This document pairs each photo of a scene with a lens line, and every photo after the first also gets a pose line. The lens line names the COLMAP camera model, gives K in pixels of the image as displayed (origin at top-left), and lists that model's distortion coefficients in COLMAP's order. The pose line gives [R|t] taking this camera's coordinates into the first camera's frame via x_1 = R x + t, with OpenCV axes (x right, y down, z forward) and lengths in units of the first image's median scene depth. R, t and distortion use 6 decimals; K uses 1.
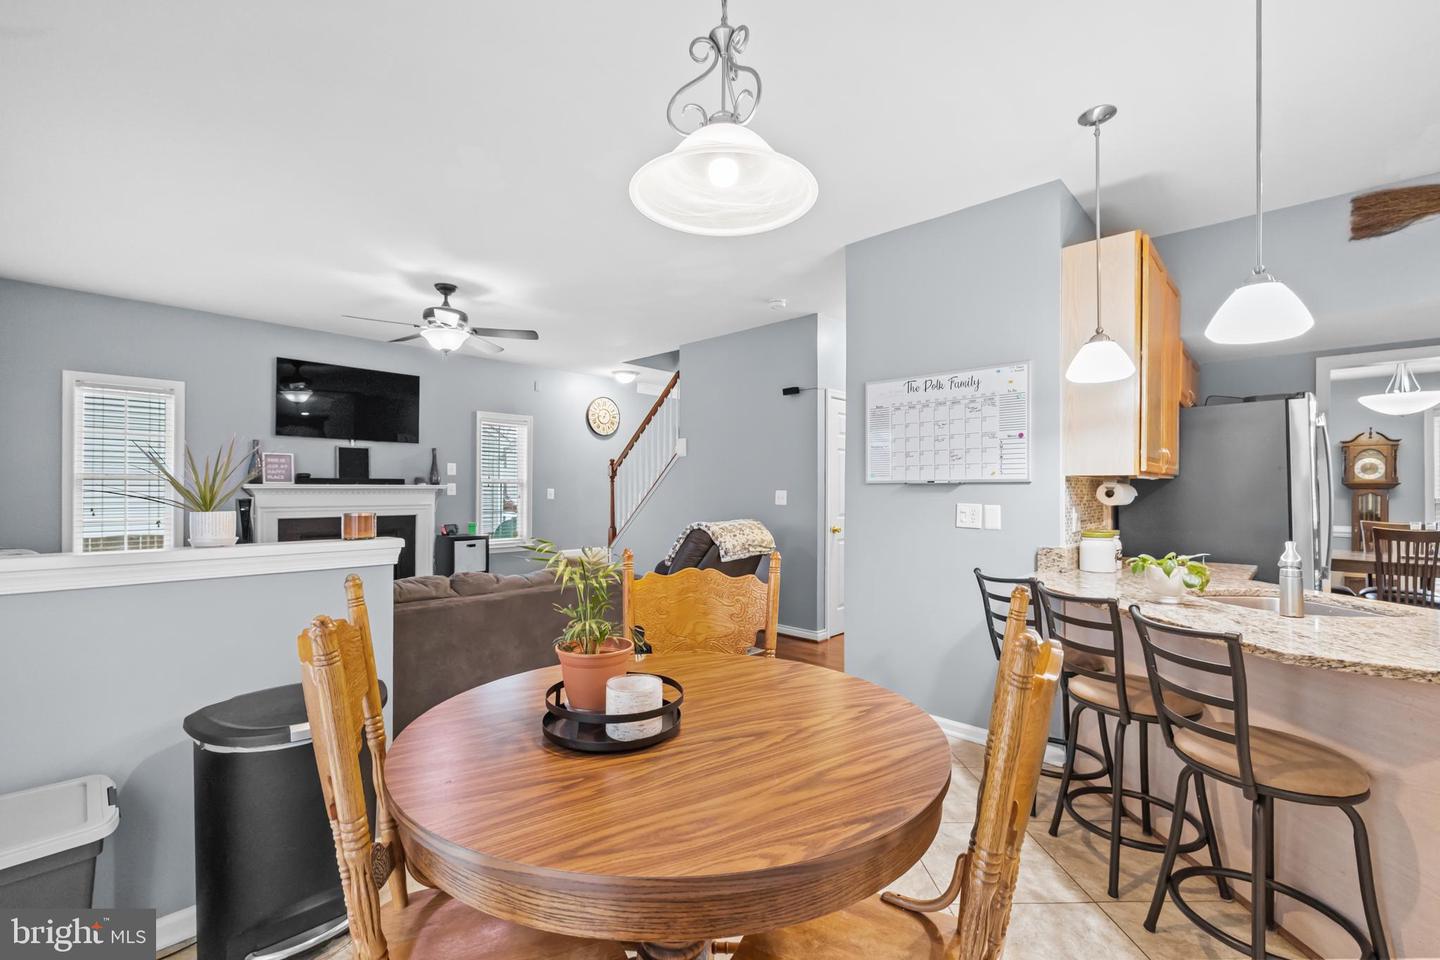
lens RADIAL K [[611.6, 0, 712.3], [0, 611.6, 485.6], [0, 0, 1]] dist [-0.000889, -0.000315]
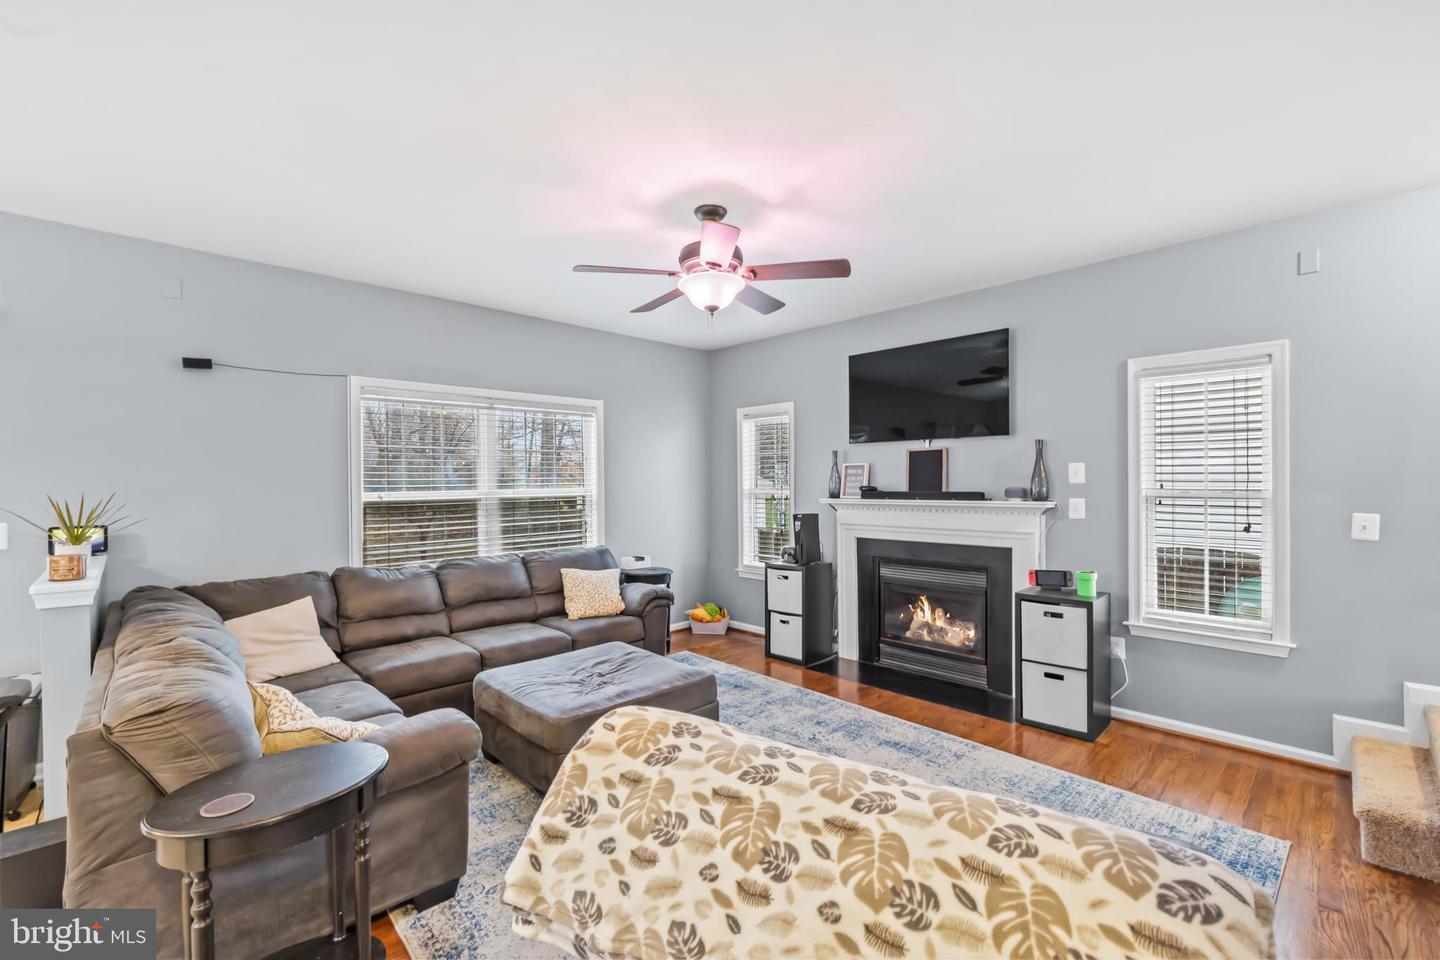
lens RADIAL K [[611.6, 0, 729.2], [0, 611.6, 488.9], [0, 0, 1]] dist [-0.000889, -0.000315]
pose [[-0.031387, 0.007732, -0.999477, 0.202323], [0.012129, 0.999899, 0.007355, -0.027461], [0.999434, -0.011892, -0.031477, 0.920668]]
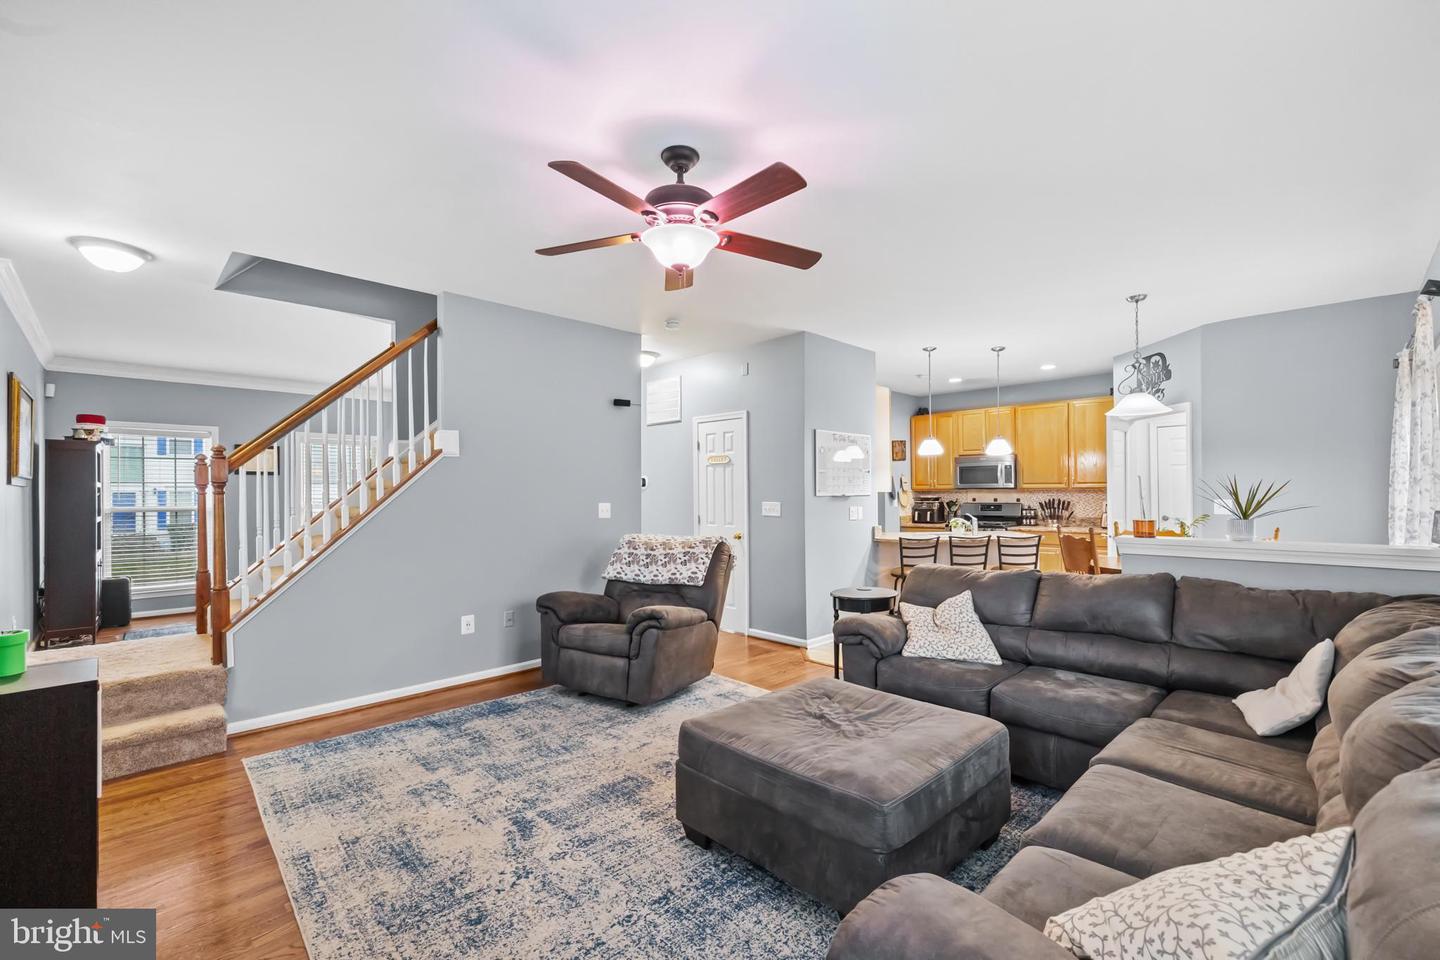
lens RADIAL K [[611.6, 0, 719.5], [0, 611.6, 485.1], [0, 0, 1]] dist [-0.000889, -0.000315]
pose [[0.032887, 0.009703, 0.999412, -0.889519], [0.001311, 0.999952, -0.009752, -0.011267], [-0.999458, 0.001631, 0.032873, 0.838033]]
